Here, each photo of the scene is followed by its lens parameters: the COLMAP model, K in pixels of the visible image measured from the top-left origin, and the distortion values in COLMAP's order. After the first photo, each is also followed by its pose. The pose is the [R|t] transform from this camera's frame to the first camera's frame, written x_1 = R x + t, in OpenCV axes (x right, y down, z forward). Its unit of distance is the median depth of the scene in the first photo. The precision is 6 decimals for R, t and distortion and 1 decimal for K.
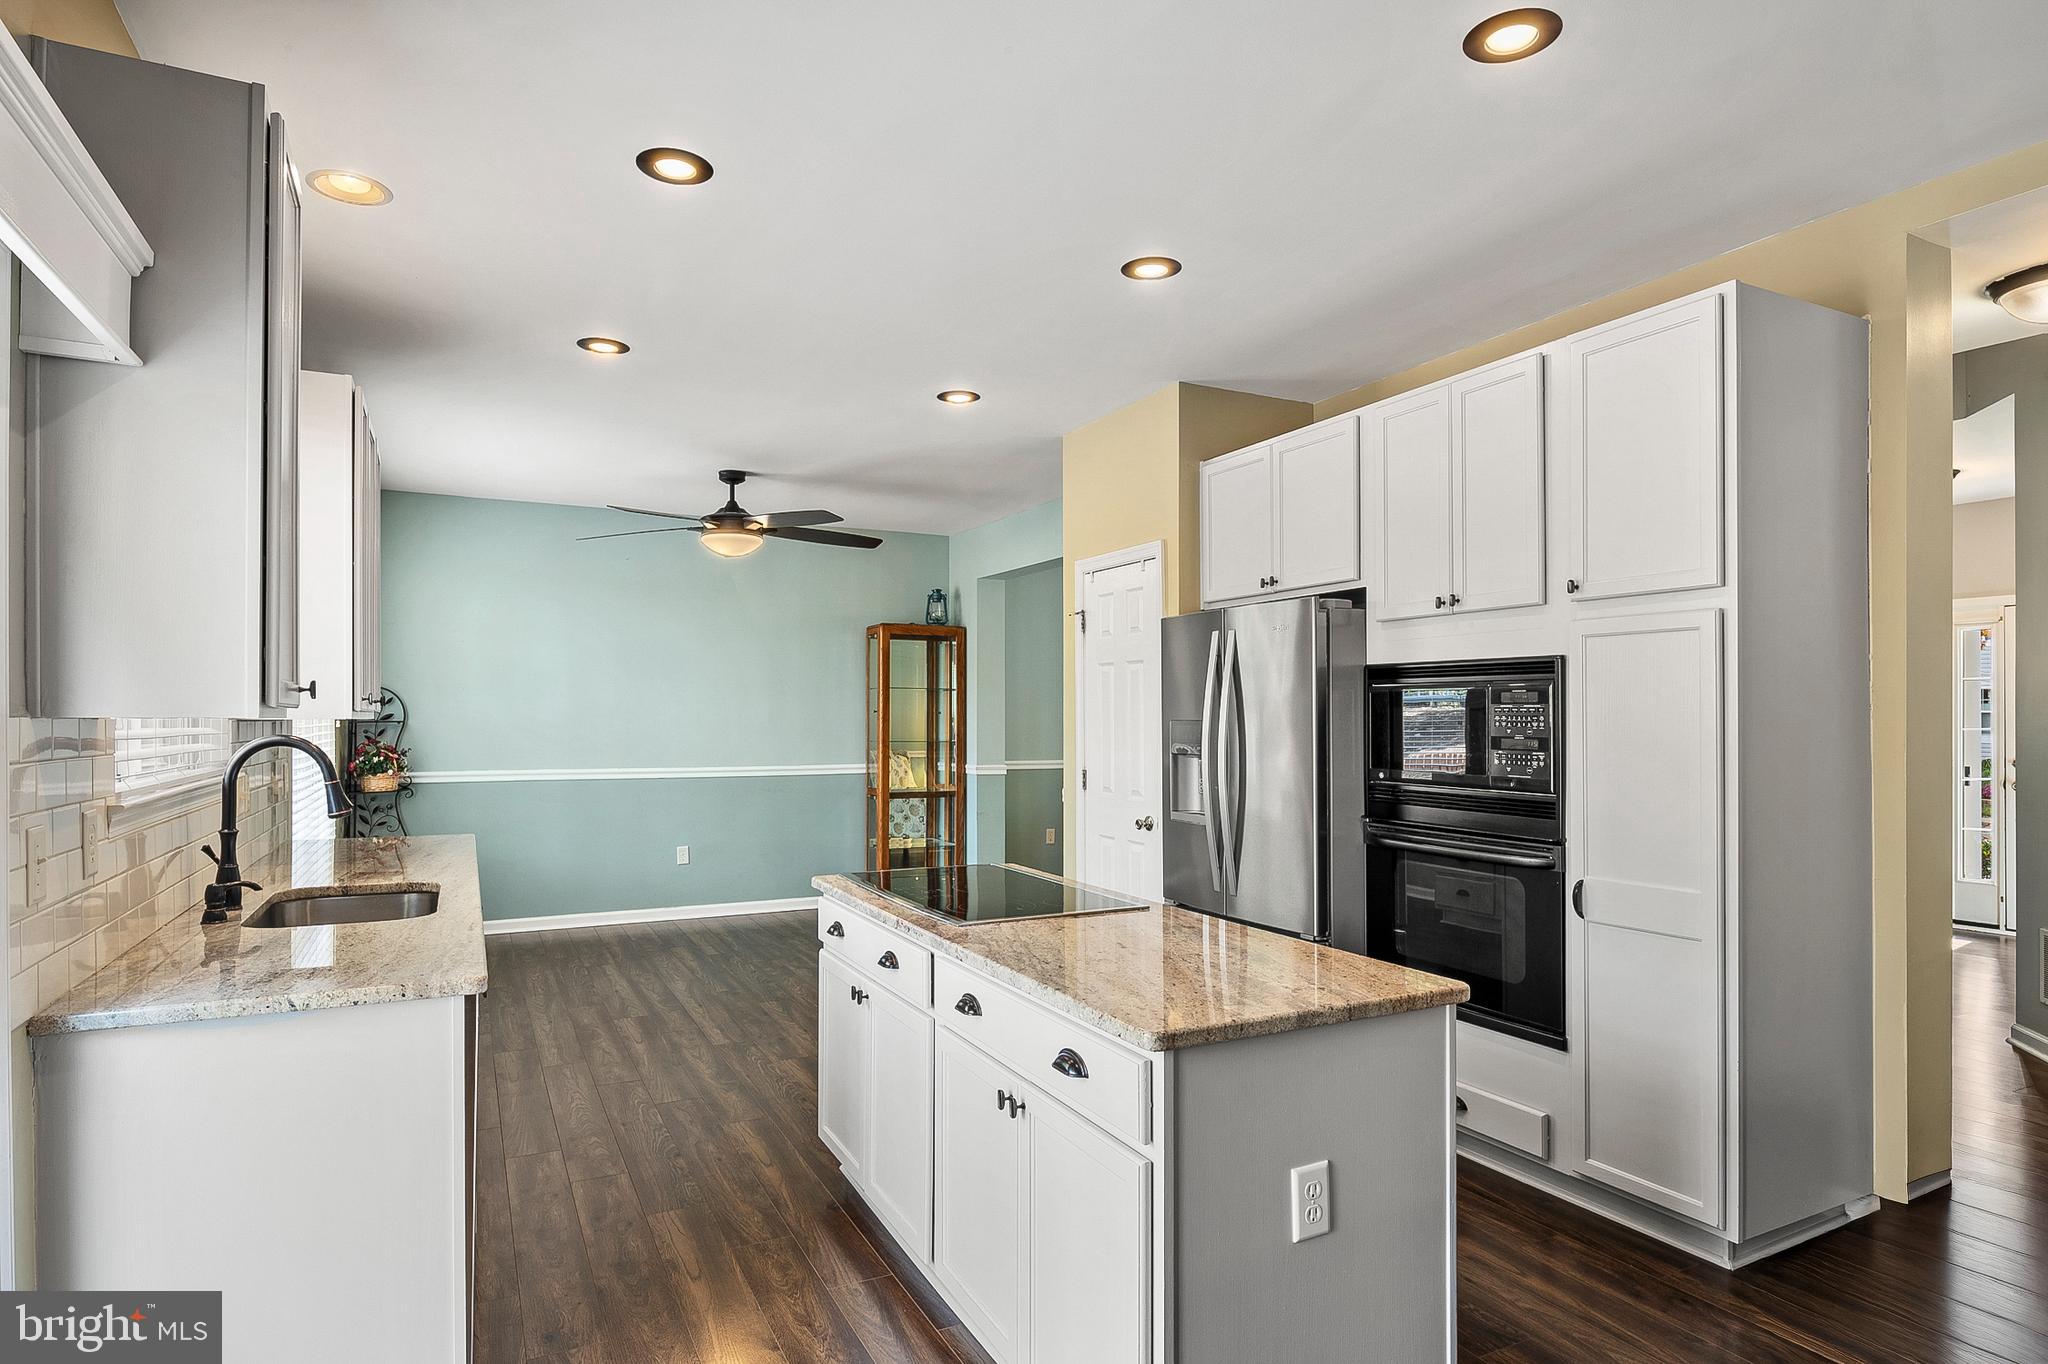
lens RADIAL K [[1122.4, 0, 1022.8], [0, 1122.4, 714.5], [0, 0, 1]] dist [0.000958, -0.005499]
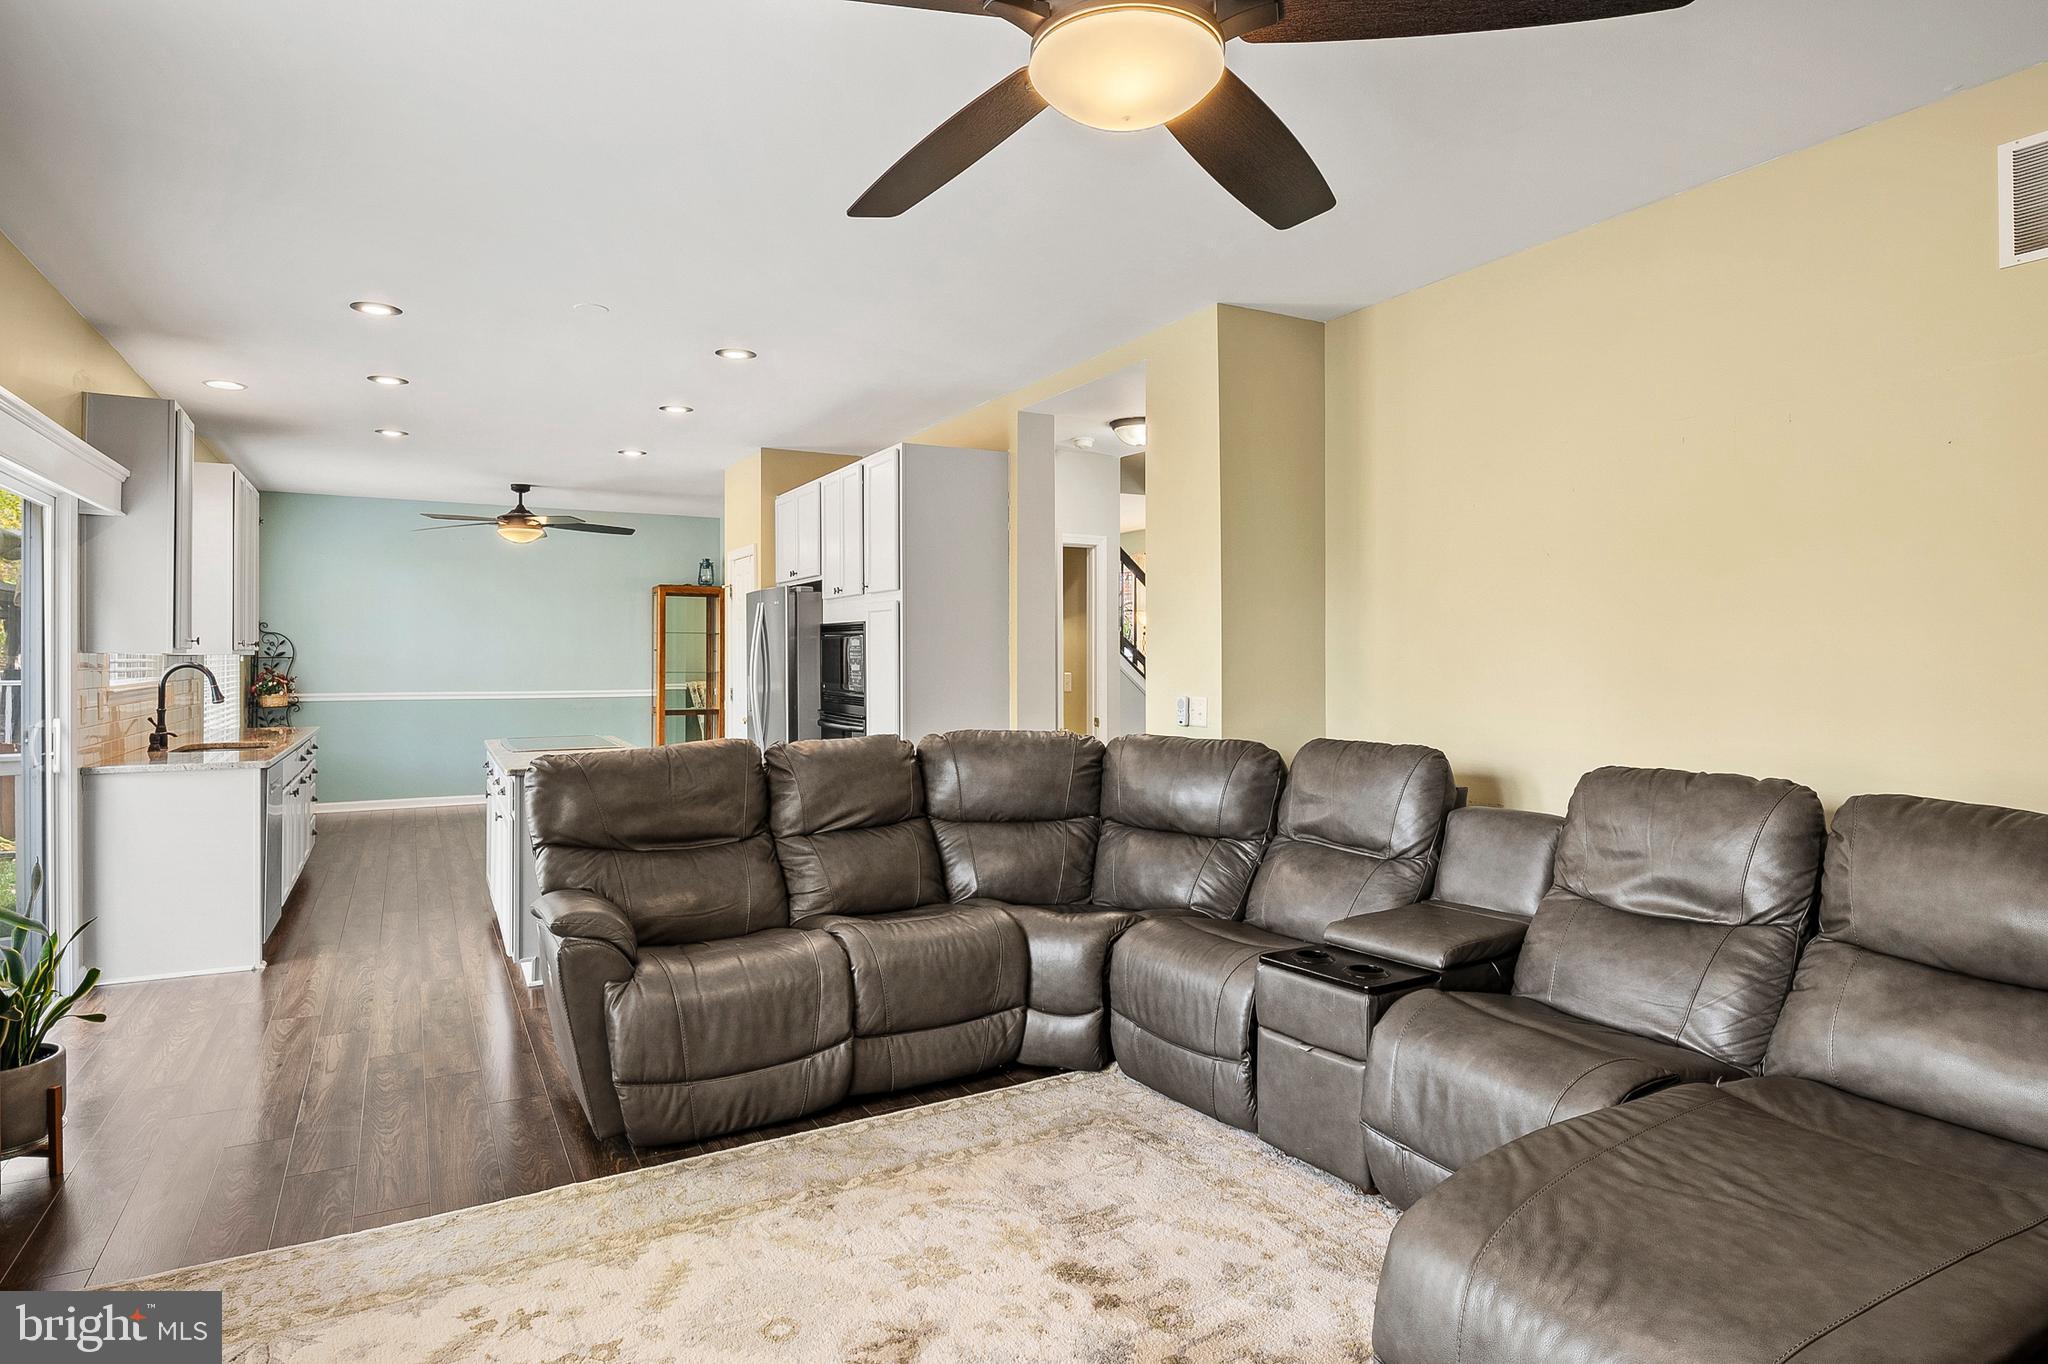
lens RADIAL K [[1122.4, 0, 1016.2], [0, 1122.4, 651.7], [0, 0, 1]] dist [0.000958, -0.005499]
pose [[0.999543, -0.000217, 0.030219, 0.341914], [0.000246, 1.000000, -0.000939, 0.000666], [-0.030219, 0.000946, 0.999543, -0.472879]]
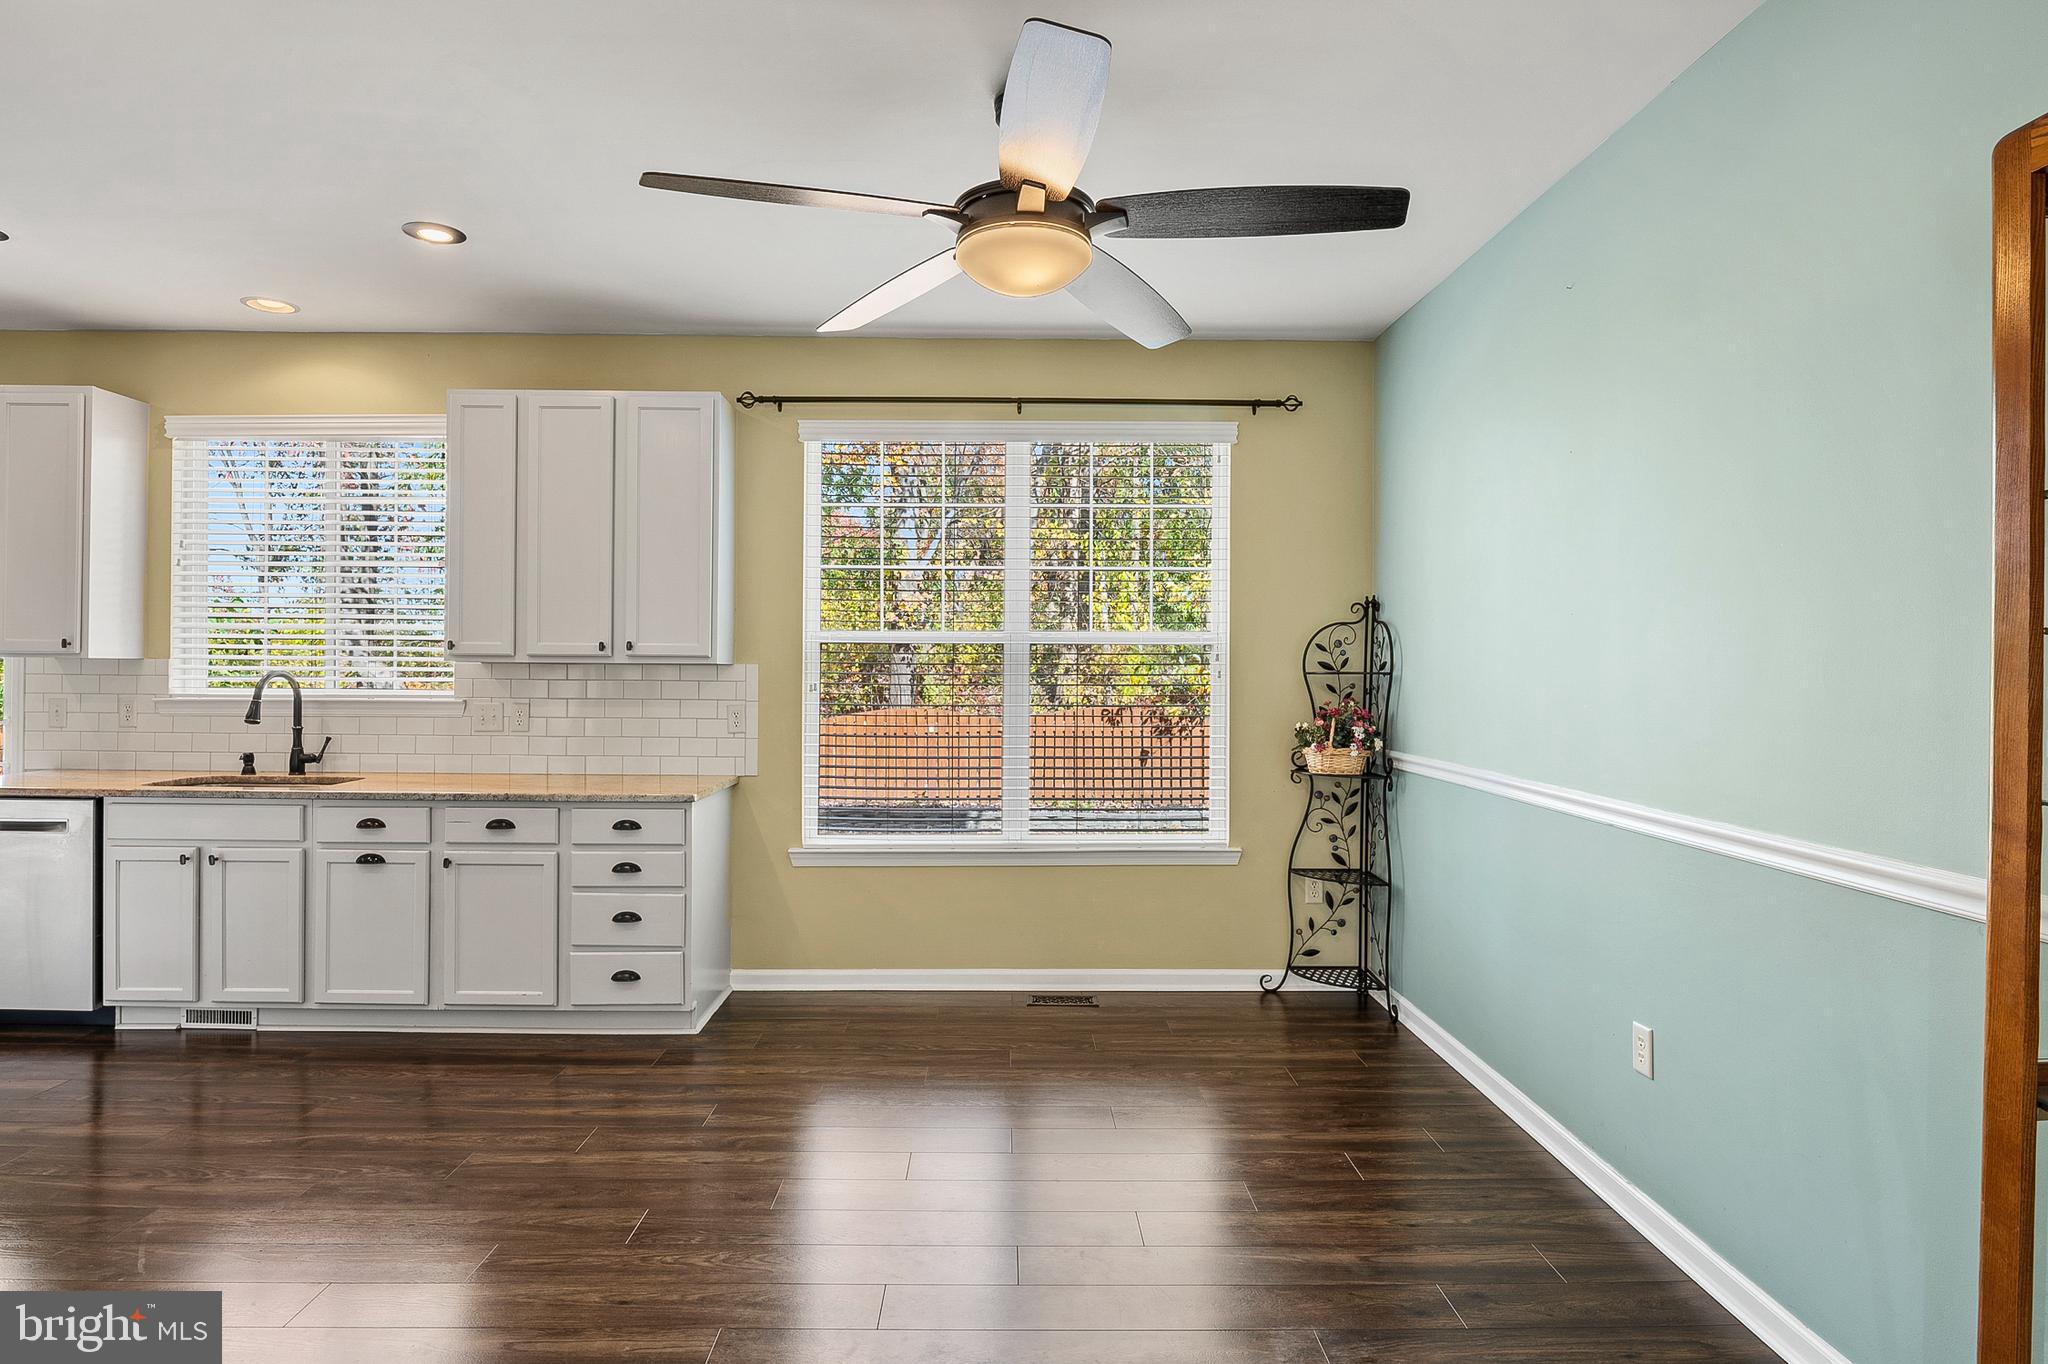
lens RADIAL K [[1122.4, 0, 1003.7], [0, 1122.4, 653.9], [0, 0, 1]] dist [0.000958, -0.005499]
pose [[-0.451038, -0.015704, -0.892367, 0.136697], [-0.004814, 0.999873, -0.015163, 0.007023], [0.892492, -0.002544, -0.451057, 1.204132]]
